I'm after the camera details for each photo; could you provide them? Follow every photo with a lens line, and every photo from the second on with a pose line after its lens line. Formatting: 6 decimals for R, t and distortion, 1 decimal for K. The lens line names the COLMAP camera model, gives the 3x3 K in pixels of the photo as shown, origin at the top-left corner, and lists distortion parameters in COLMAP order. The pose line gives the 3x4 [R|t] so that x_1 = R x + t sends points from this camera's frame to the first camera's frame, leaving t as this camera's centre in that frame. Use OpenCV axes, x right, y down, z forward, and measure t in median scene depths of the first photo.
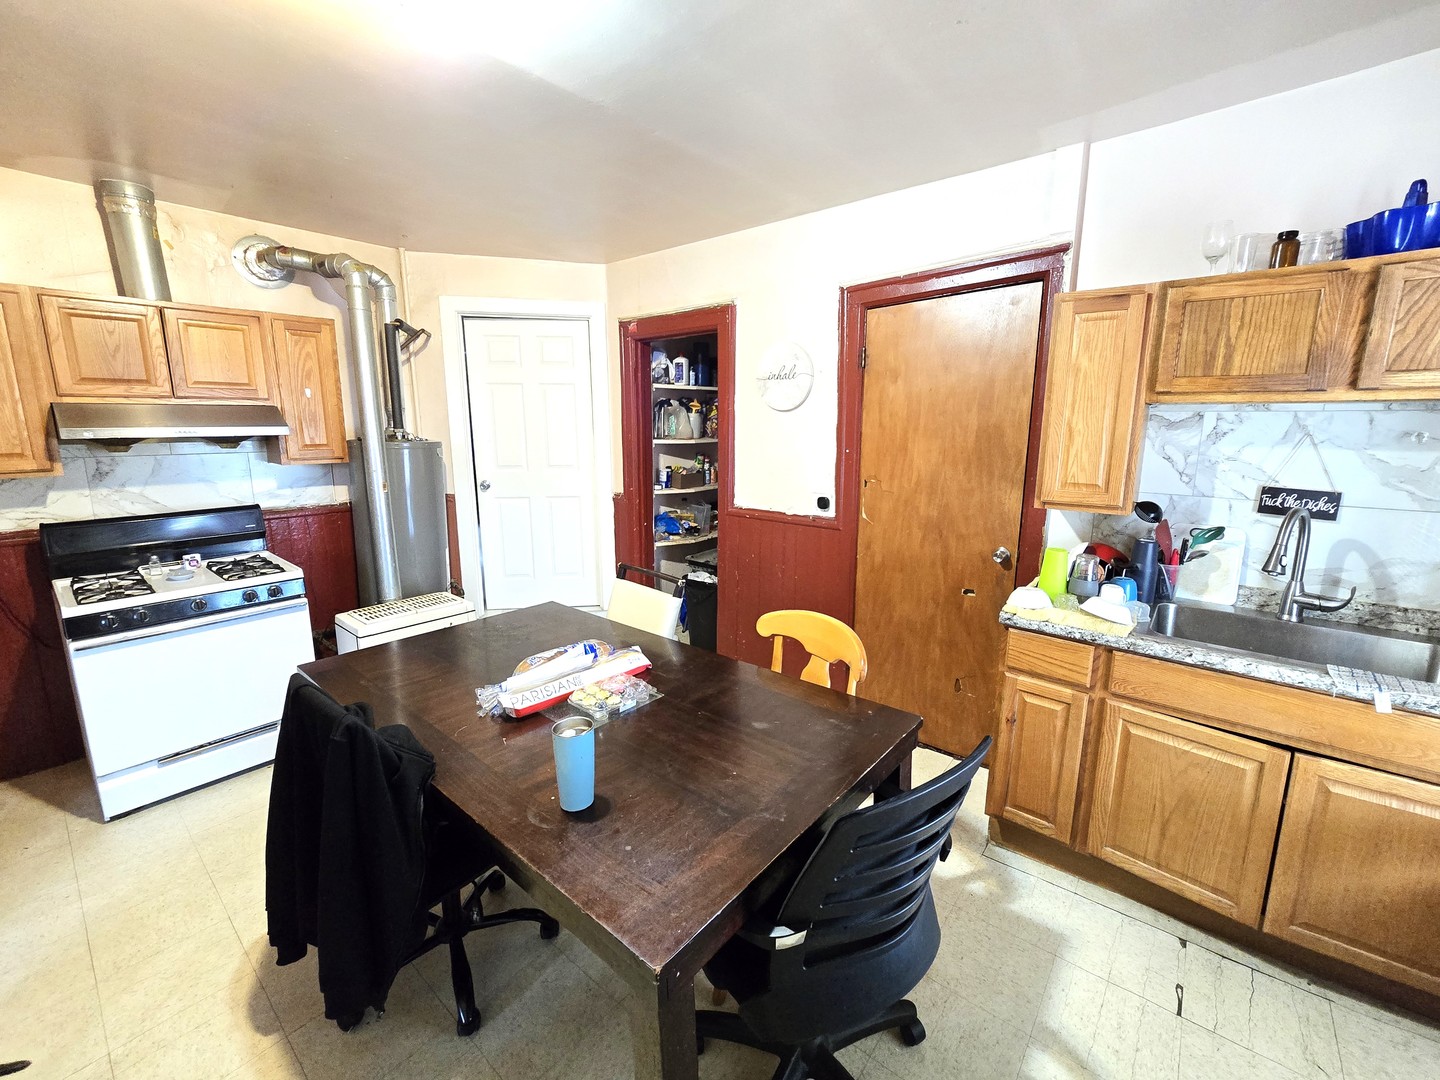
lens RADIAL K [[580.4, 0, 733.0], [0, 580.4, 515.9], [0, 0, 1]] dist [-0.002987, -0.000561]
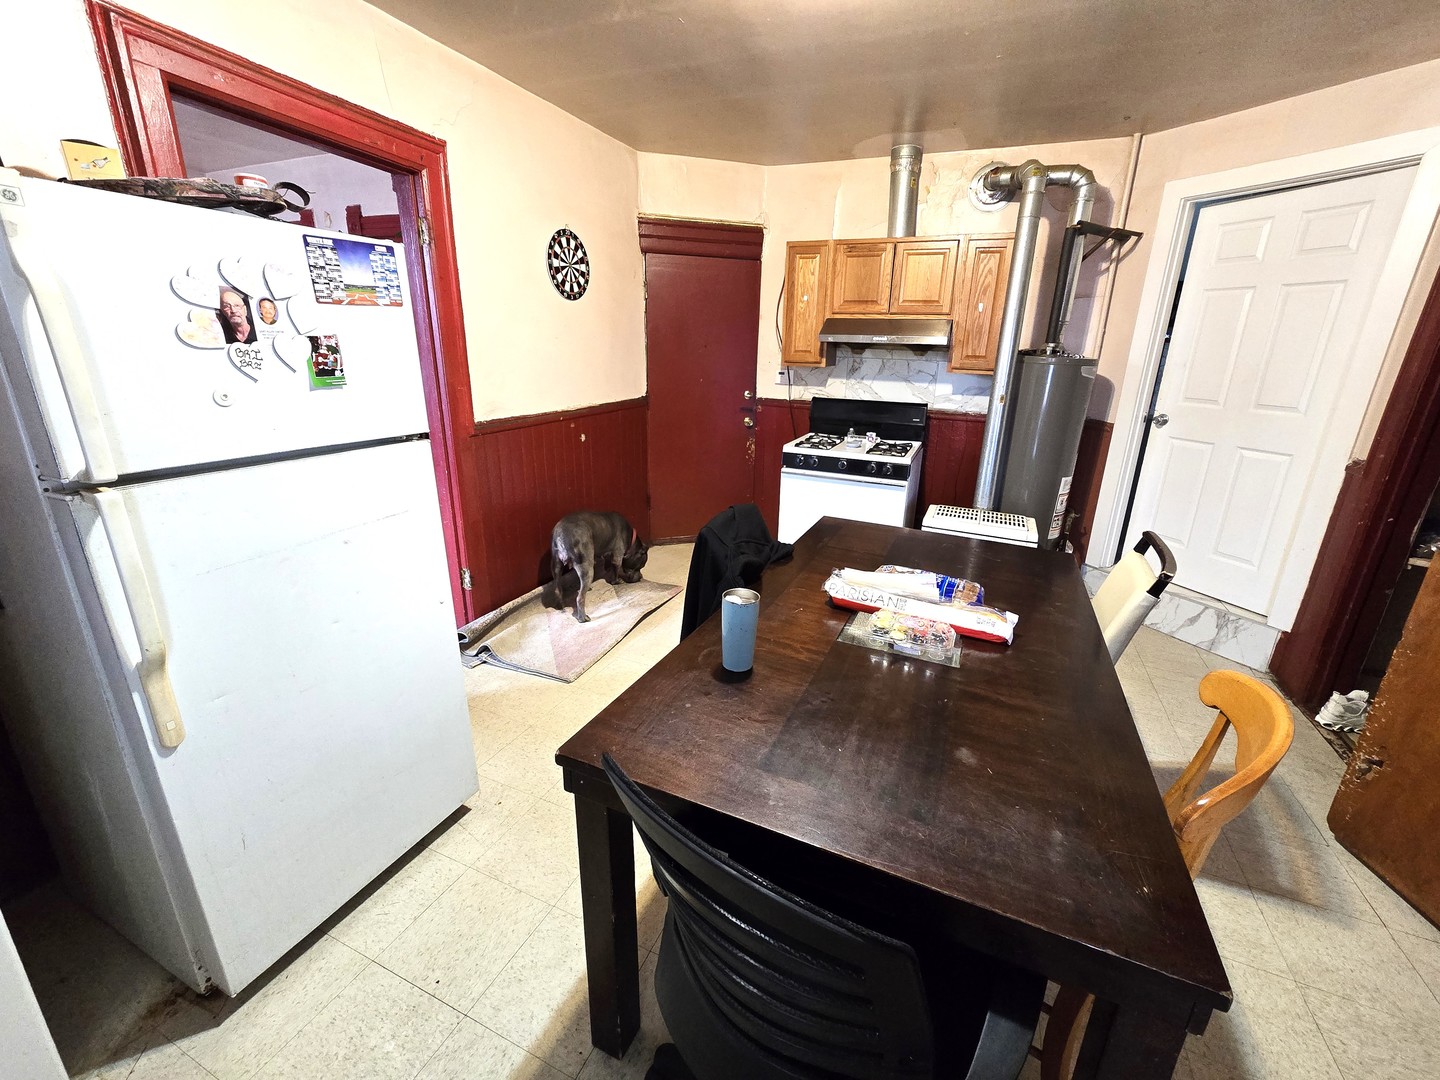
lens RADIAL K [[580.4, 0, 733.0], [0, 580.4, 515.9], [0, 0, 1]] dist [-0.002987, -0.000561]
pose [[0.288031, 0.284046, -0.914525, 0.280603], [-0.182584, 0.953767, 0.238730, -0.012871], [0.940054, 0.098216, 0.326577, 0.265830]]
